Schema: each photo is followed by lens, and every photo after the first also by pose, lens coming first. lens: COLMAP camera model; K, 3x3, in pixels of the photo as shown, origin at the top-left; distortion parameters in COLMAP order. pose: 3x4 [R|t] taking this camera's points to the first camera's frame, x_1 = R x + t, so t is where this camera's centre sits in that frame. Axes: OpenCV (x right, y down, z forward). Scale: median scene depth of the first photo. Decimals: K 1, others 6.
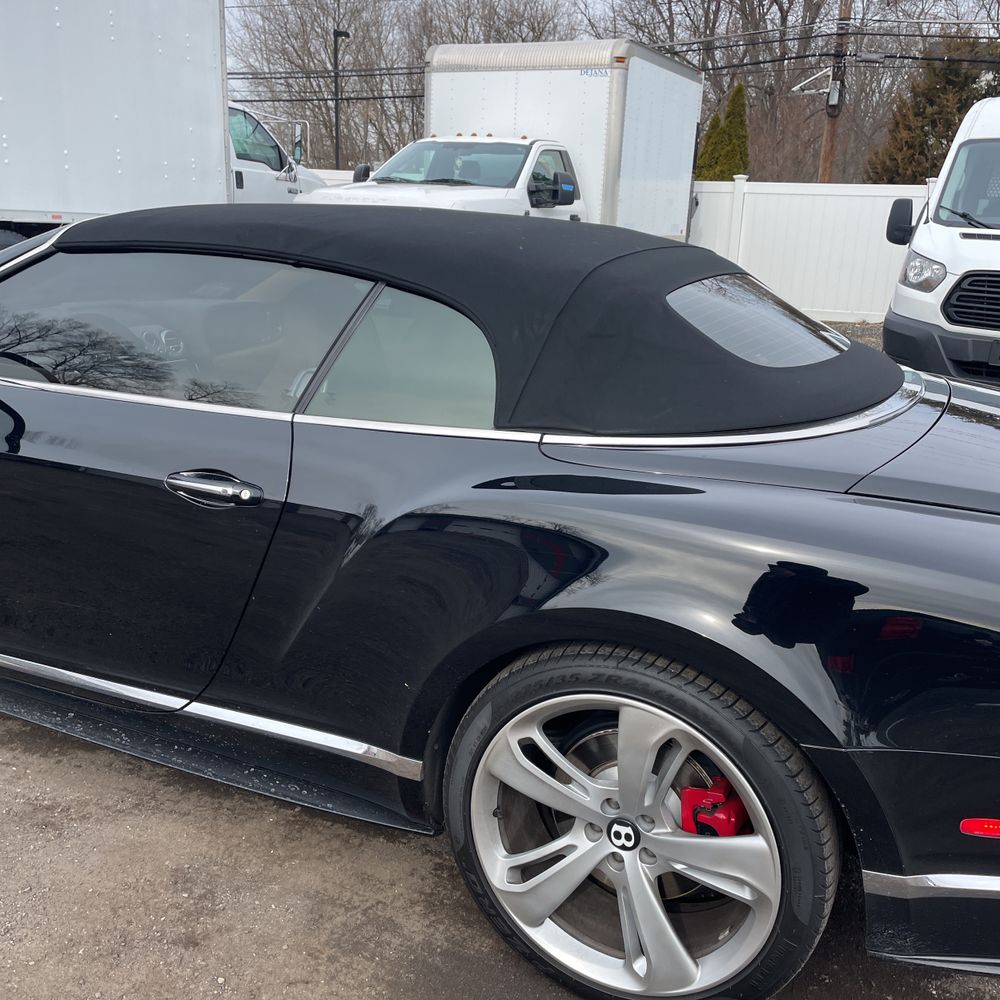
lens RADIAL K [[1016.5, 0, 500.0], [0, 1016.5, 500.0], [0, 0, 1]] dist [0.109168, -0.153156]
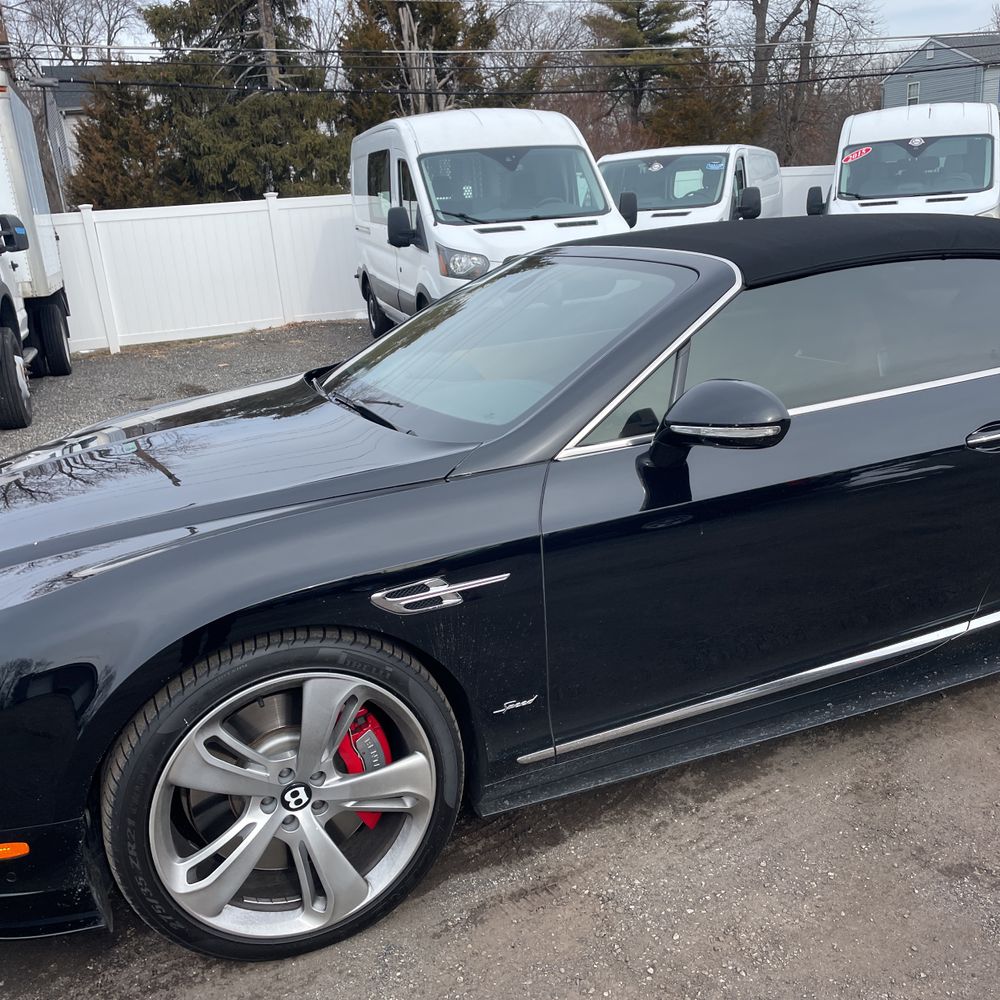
lens RADIAL K [[1011.4, 0, 509.5], [0, 1011.4, 497.5], [0, 0, 1]] dist [0.096307, -0.122935]
pose [[0.674489, -0.291105, 0.678471, -0.300607], [0.303104, 0.947149, 0.105058, -0.049062], [-0.673196, 0.134787, 0.727076, 0.095382]]
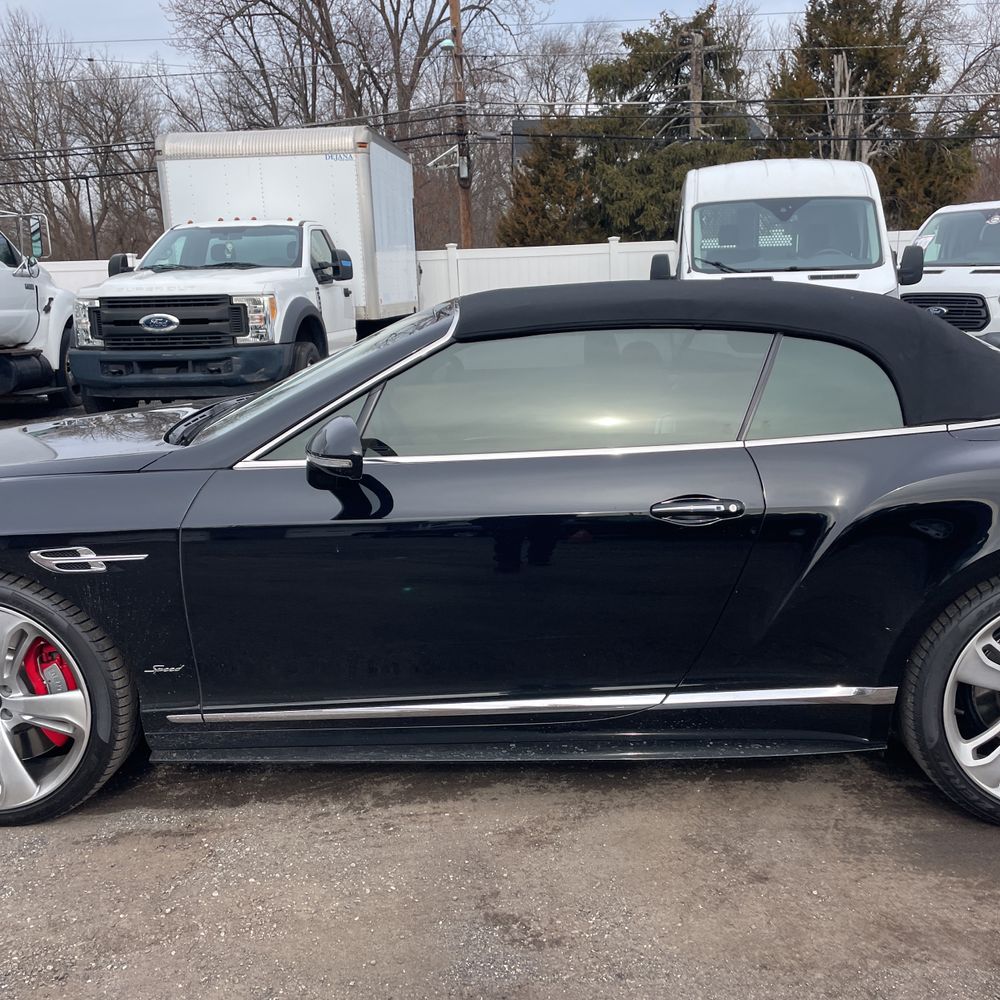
lens RADIAL K [[1016.3, 0, 519.8], [0, 1016.3, 485.4], [0, 0, 1]] dist [0.090752, -0.113483]
pose [[0.918838, -0.149532, 0.365208, -0.177058], [0.176657, 0.983384, -0.041817, -0.005041], [-0.352887, 0.102940, 0.929986, -0.014087]]
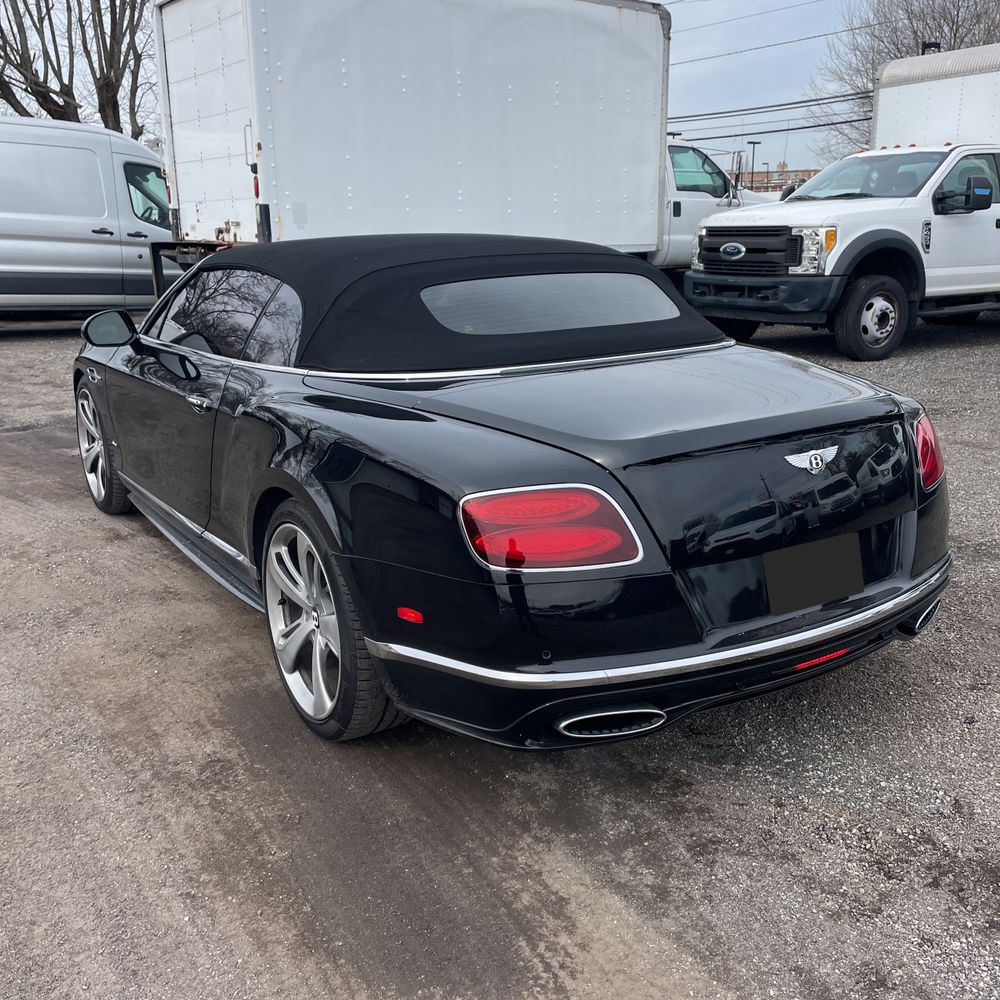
lens RADIAL K [[1011.4, 0, 509.5], [0, 1011.4, 497.5], [0, 0, 1]] dist [0.096307, -0.122935]
pose [[0.846182, 0.084281, -0.526186, 0.210192], [-0.096003, 0.995368, 0.005045, 0.017286], [0.524174, 0.046247, 0.850354, -0.036968]]
